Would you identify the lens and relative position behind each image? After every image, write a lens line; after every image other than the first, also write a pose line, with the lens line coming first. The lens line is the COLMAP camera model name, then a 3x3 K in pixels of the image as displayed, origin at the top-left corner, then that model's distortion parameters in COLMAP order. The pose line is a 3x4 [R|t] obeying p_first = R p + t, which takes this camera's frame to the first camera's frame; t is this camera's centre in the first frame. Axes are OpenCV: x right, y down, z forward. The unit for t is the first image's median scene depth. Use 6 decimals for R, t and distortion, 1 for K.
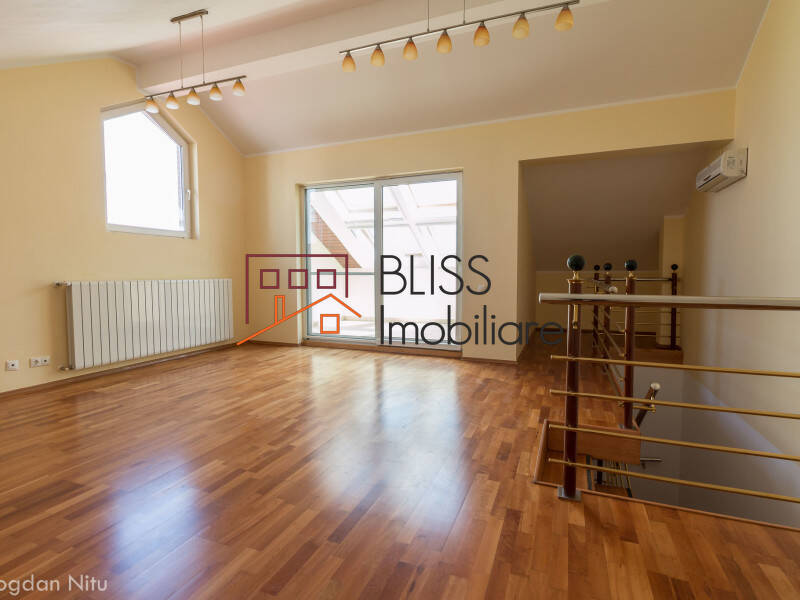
lens RADIAL K [[411.2, 0, 400.8], [0, 411.2, 296.9], [0, 0, 1]] dist [-0.000966, -0.000559]
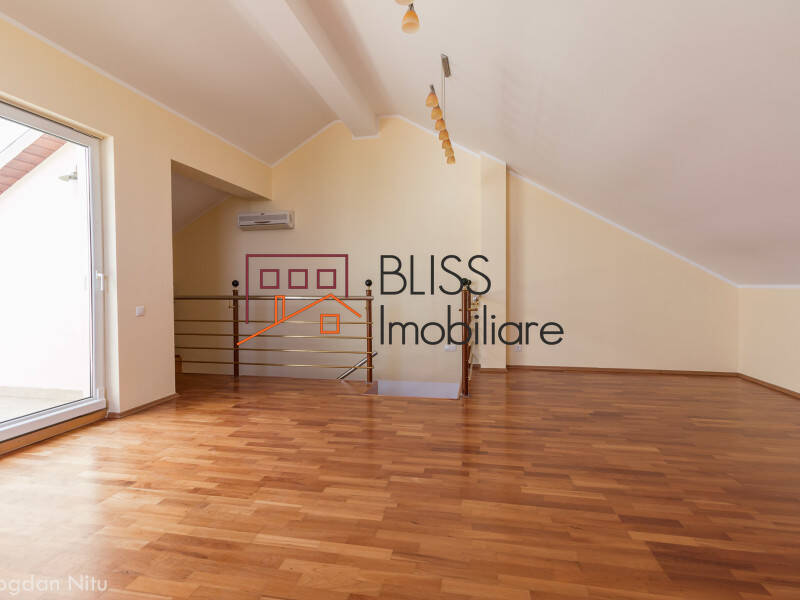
lens RADIAL K [[411.2, 0, 401.4], [0, 411.2, 296.6], [0, 0, 1]] dist [-0.000966, -0.000559]
pose [[-0.191495, -0.023535, 0.981211, -0.968647], [0.069271, 0.996895, 0.037431, -0.064998], [-0.979046, 0.075137, -0.189270, 1.062623]]
